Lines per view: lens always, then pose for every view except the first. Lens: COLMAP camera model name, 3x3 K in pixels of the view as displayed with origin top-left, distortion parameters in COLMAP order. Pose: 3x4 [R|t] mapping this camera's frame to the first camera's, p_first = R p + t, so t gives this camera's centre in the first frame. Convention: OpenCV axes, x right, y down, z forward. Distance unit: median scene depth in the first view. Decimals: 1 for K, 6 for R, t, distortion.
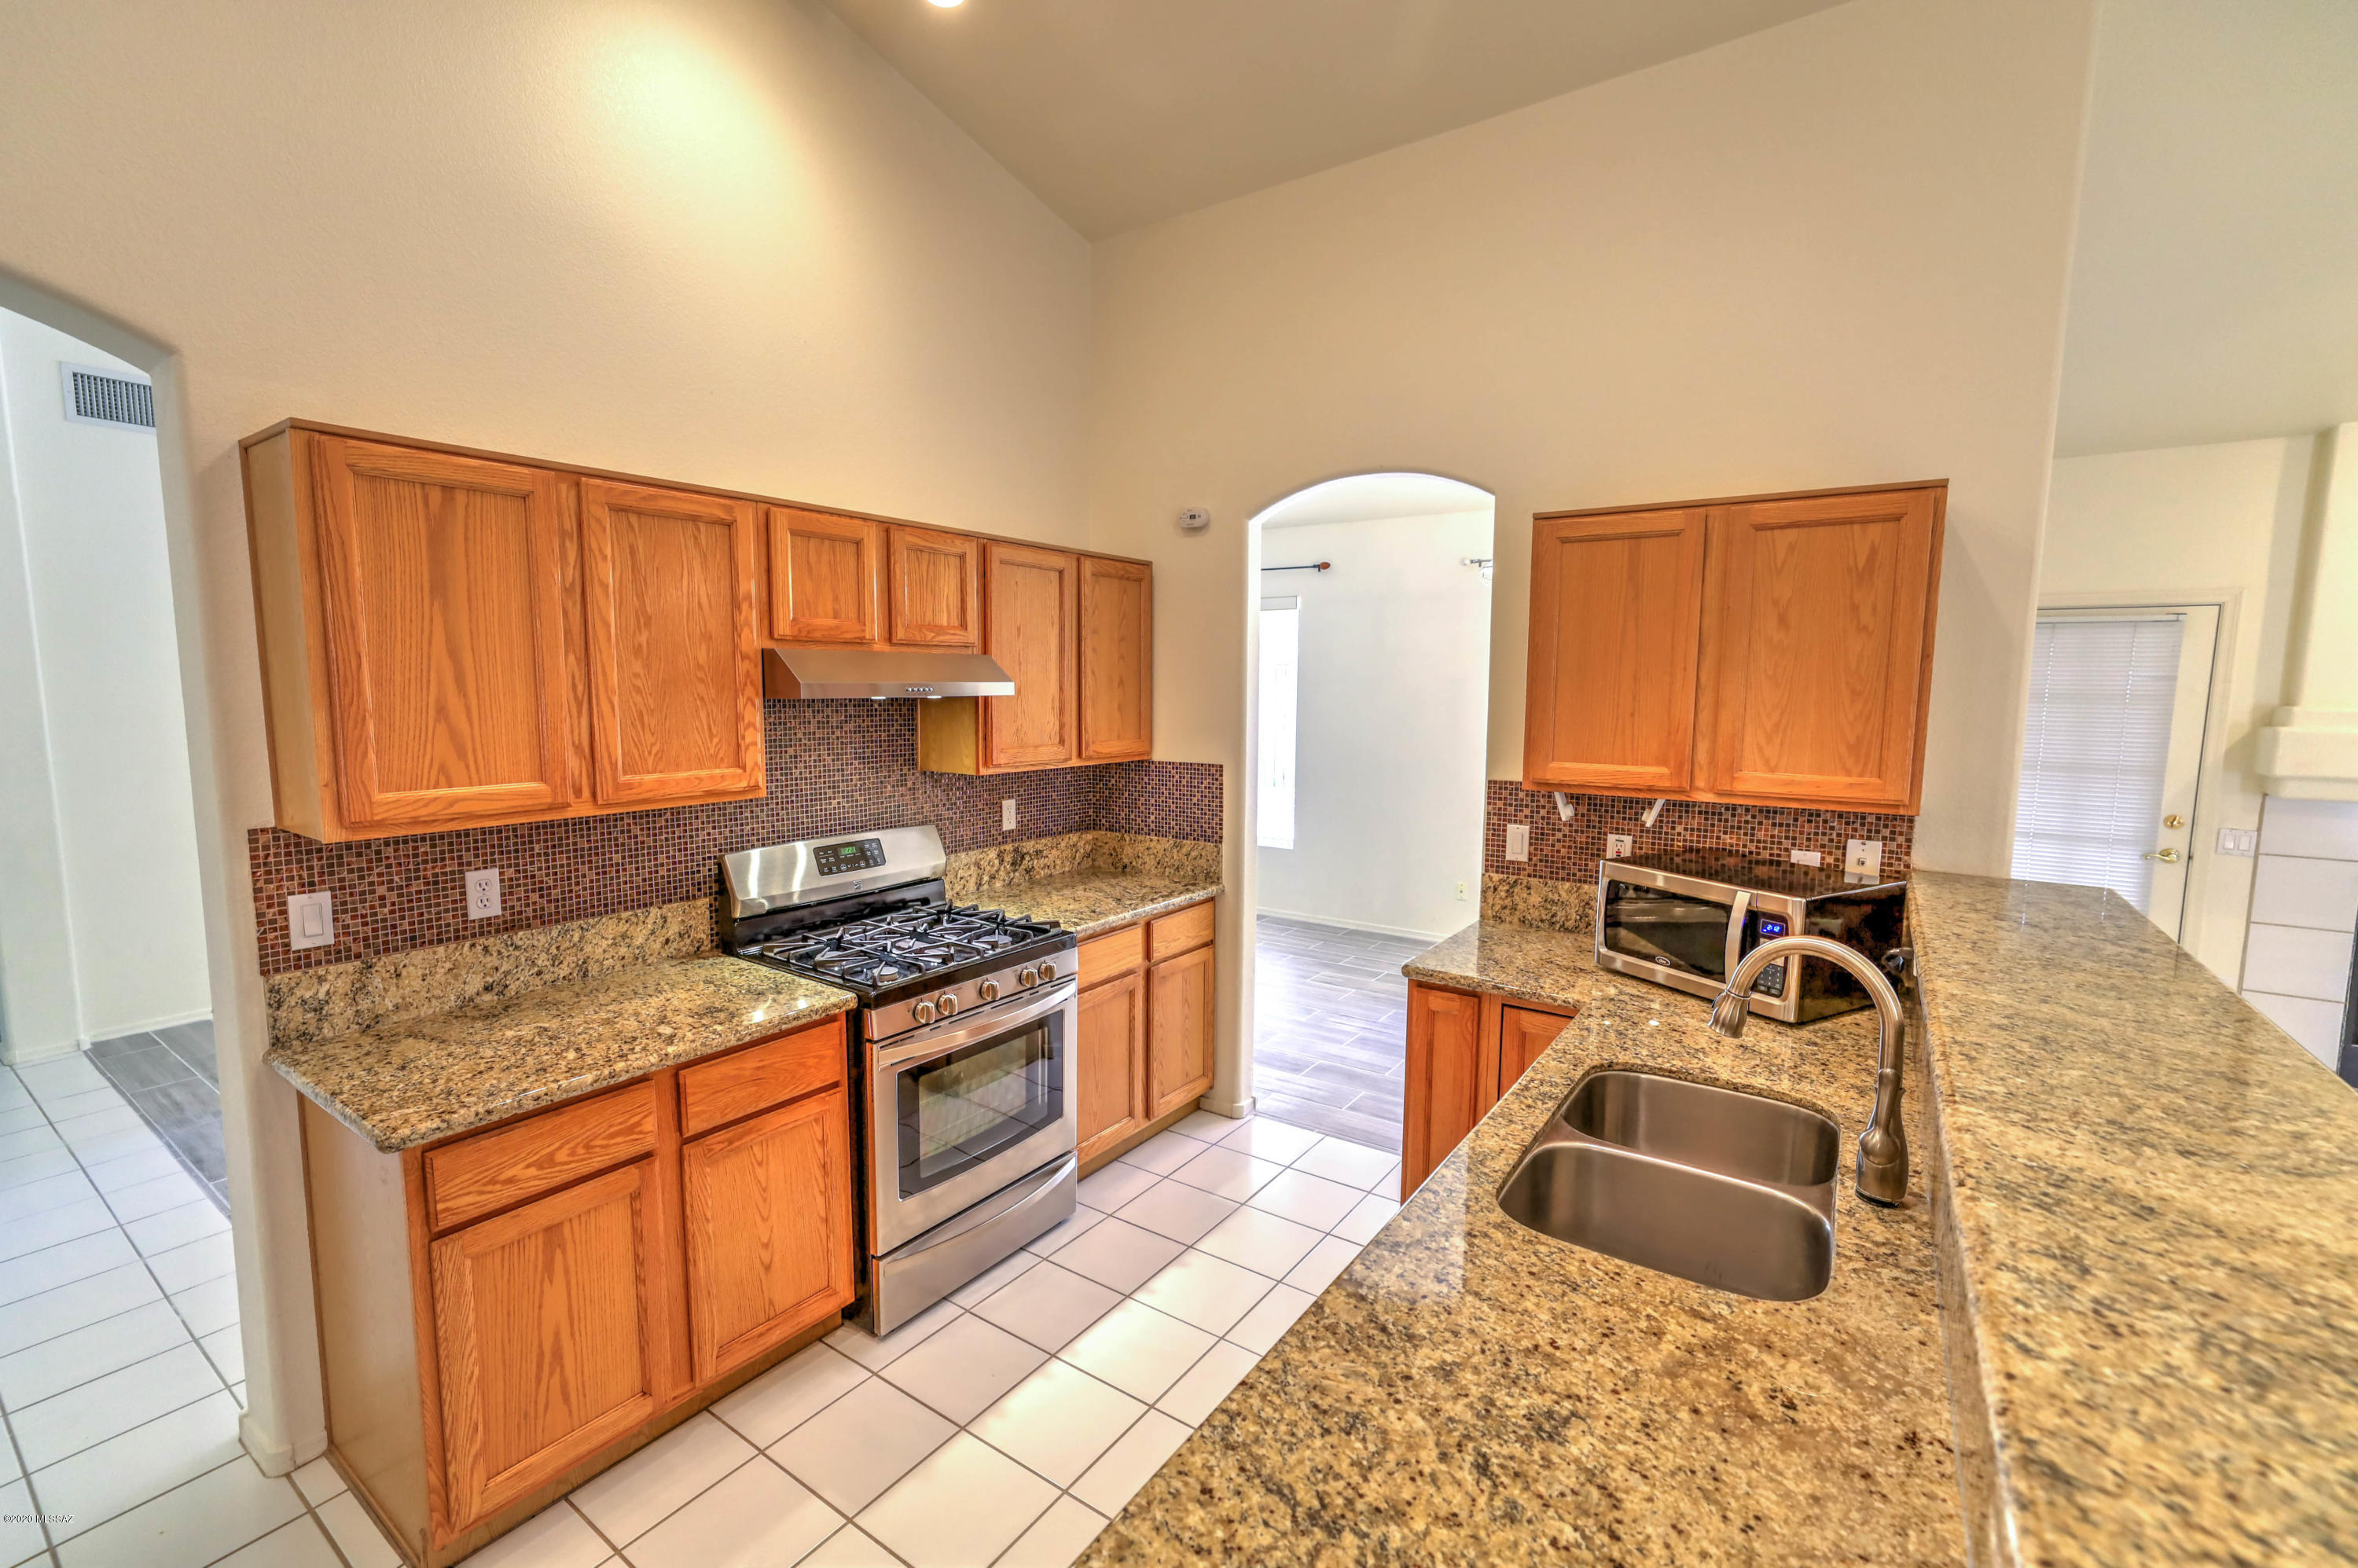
lens RADIAL K [[1000.8, 0, 1185.4], [0, 1000.8, 795.3], [0, 0, 1]] dist [-0.012010, 0.005202]
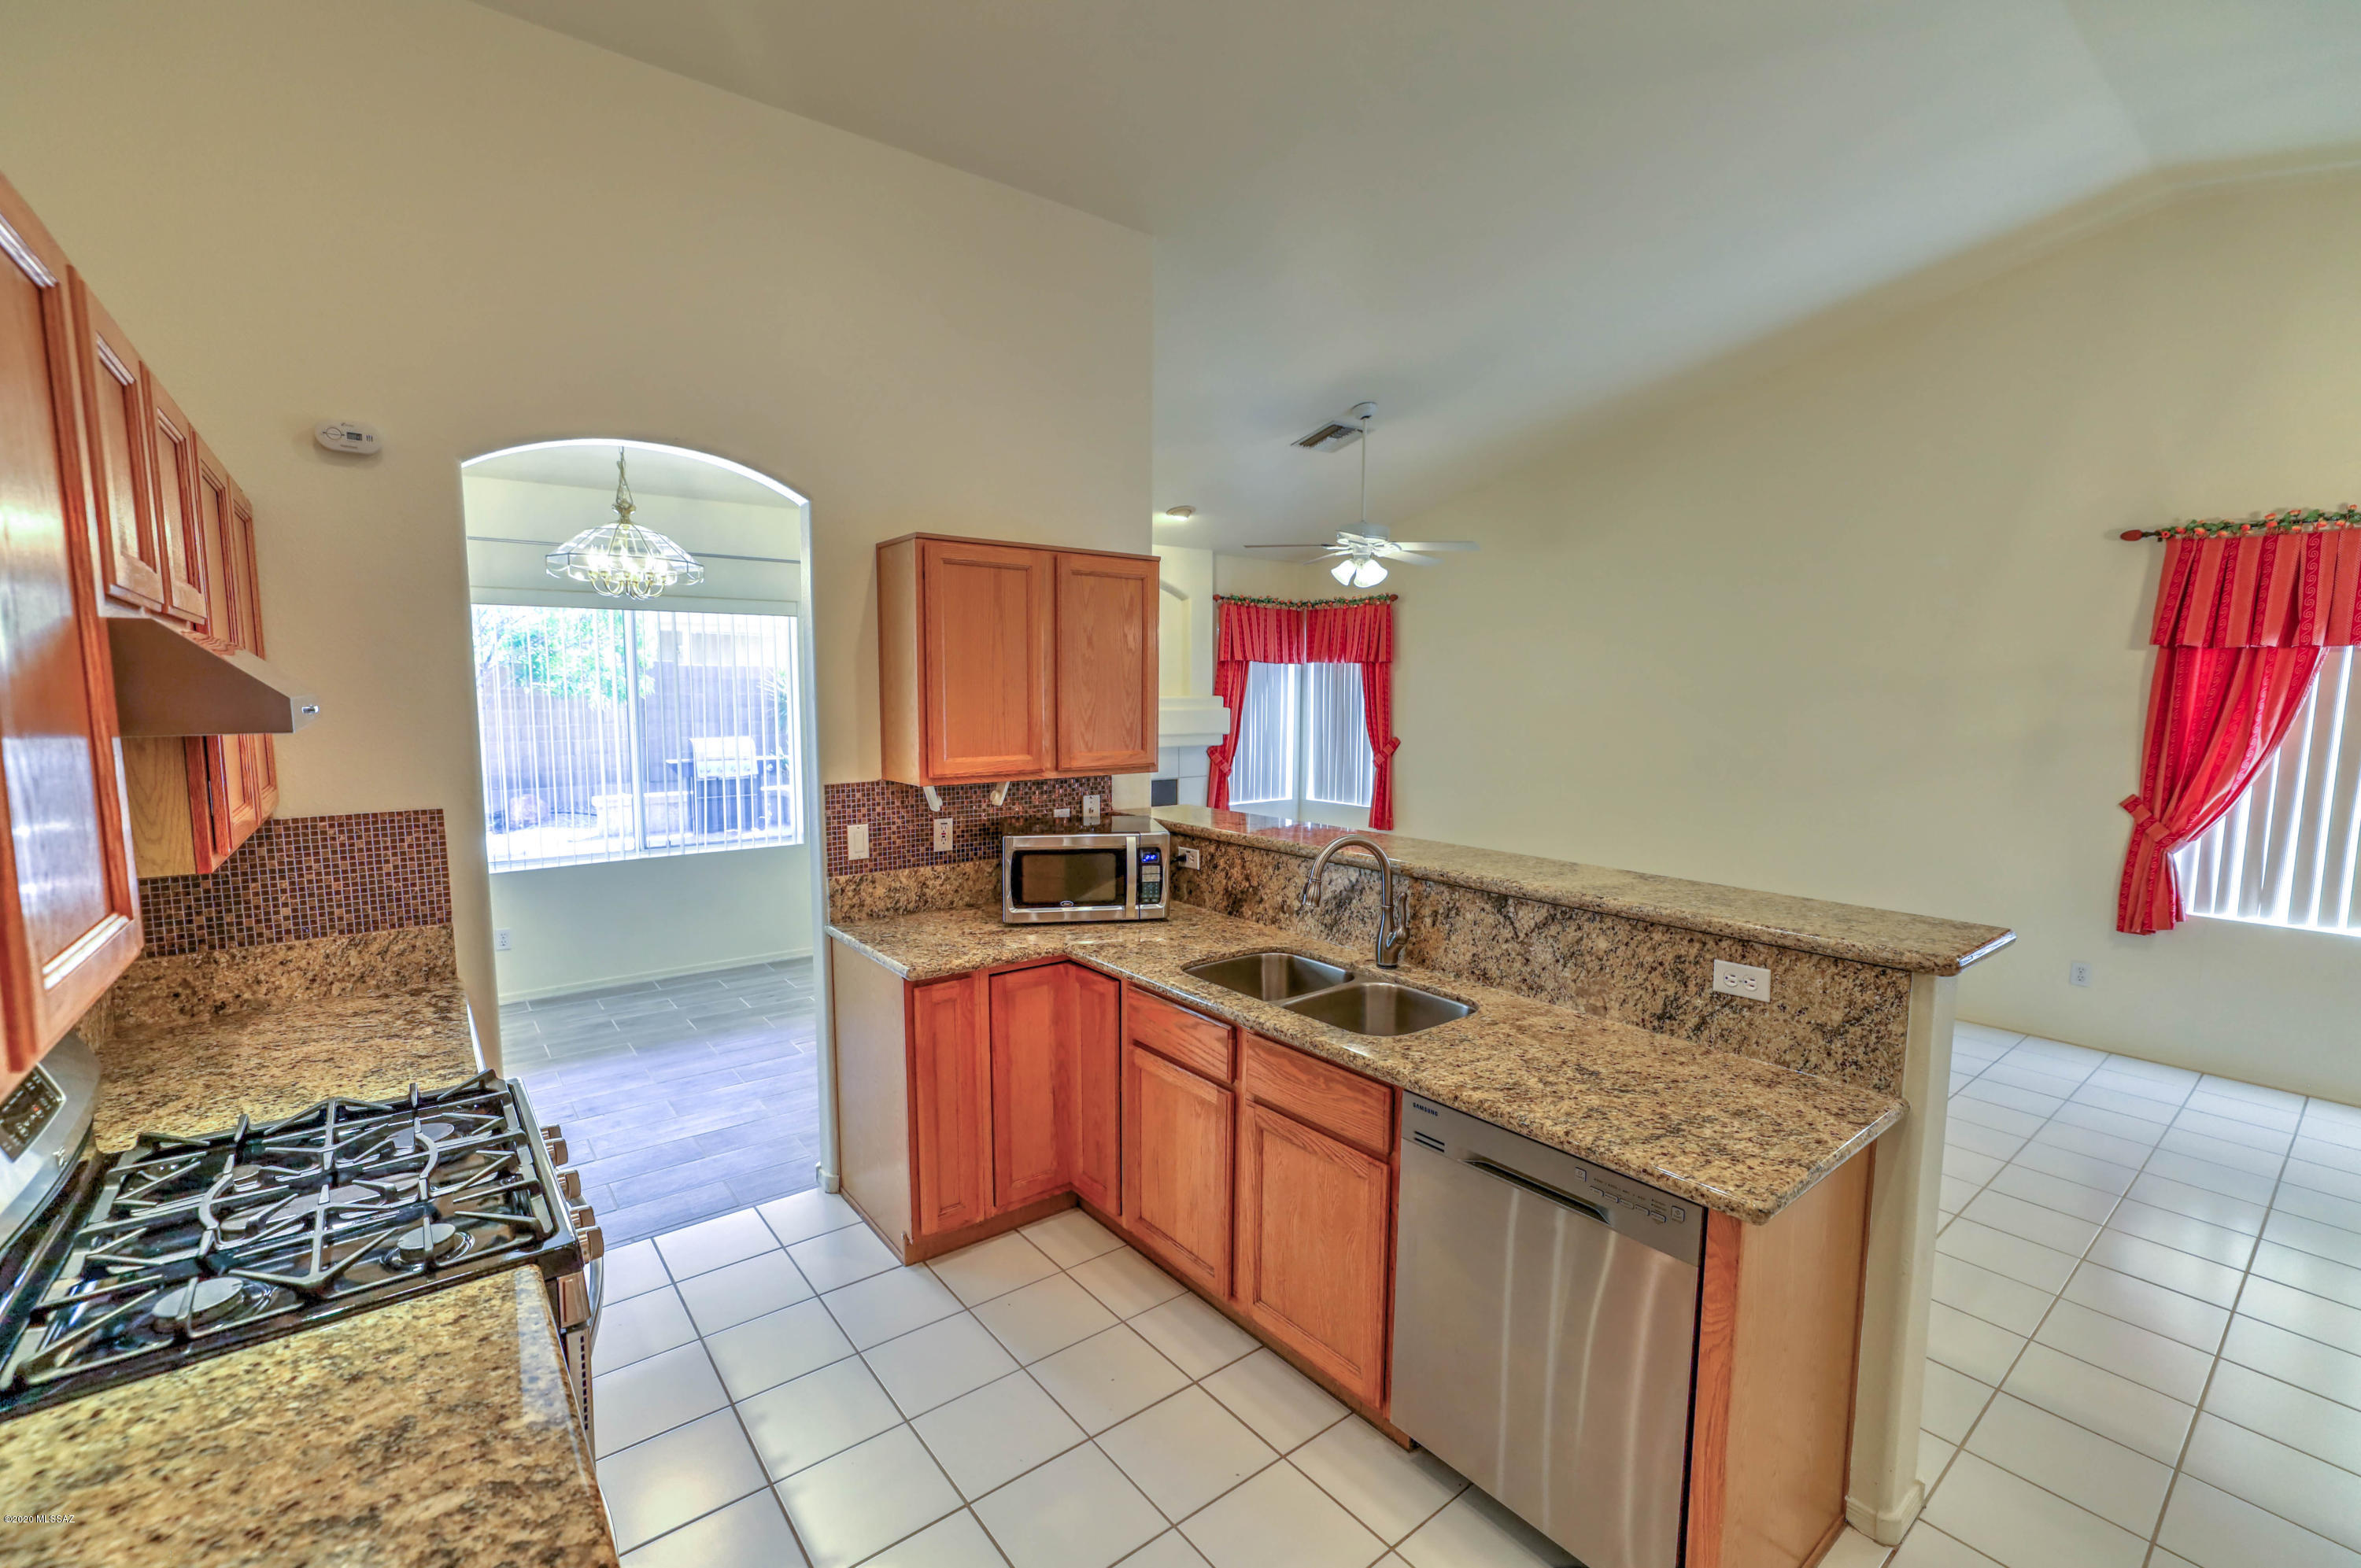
lens RADIAL K [[1001.9, 0, 1171.6], [0, 1001.9, 794.9], [0, 0, 1]] dist [-0.012010, 0.005202]
pose [[0.297279, -0.107866, 0.948678, -0.642483], [0.105822, 0.991199, 0.079540, -0.057029], [-0.948908, 0.076746, 0.306077, 0.432246]]
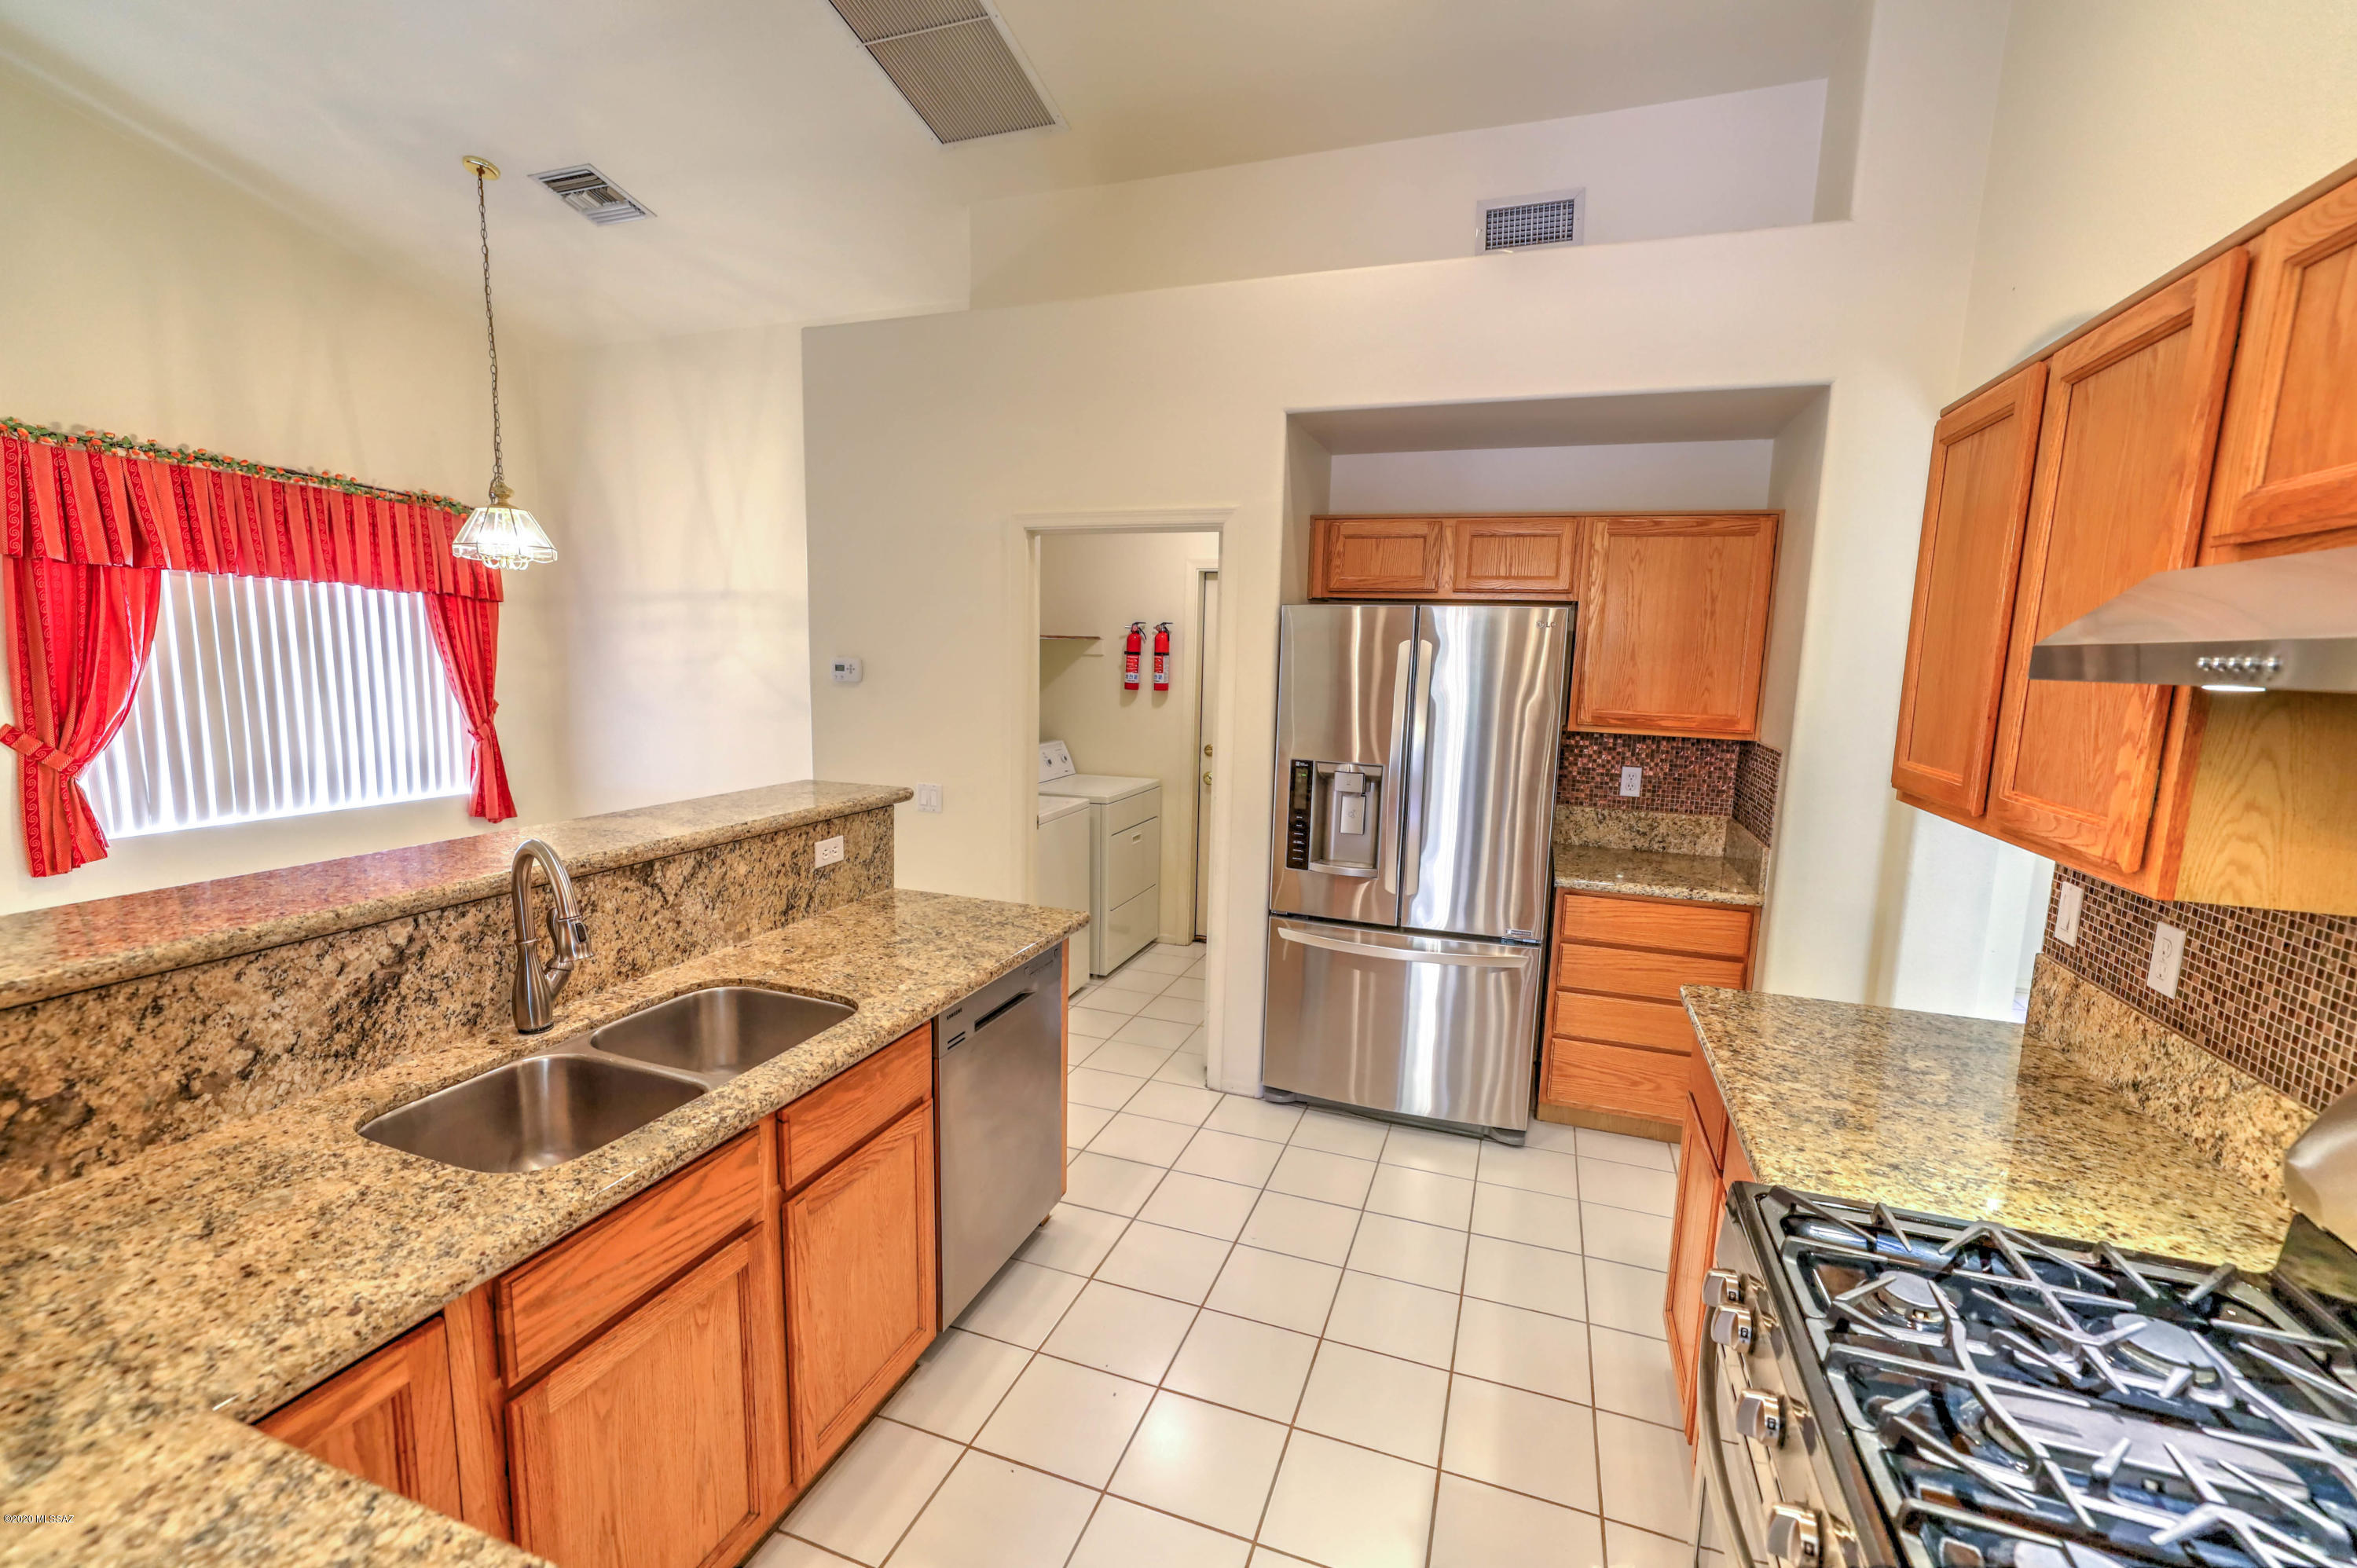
lens RADIAL K [[1000.3, 0, 1167.1], [0, 1000.3, 792.1], [0, 0, 1]] dist [-0.012010, 0.005202]
pose [[-0.968865, 0.004905, -0.247540, 0.132010], [-0.059076, 0.966346, 0.250371, -0.129081], [0.240437, 0.257199, -0.935969, 1.250257]]
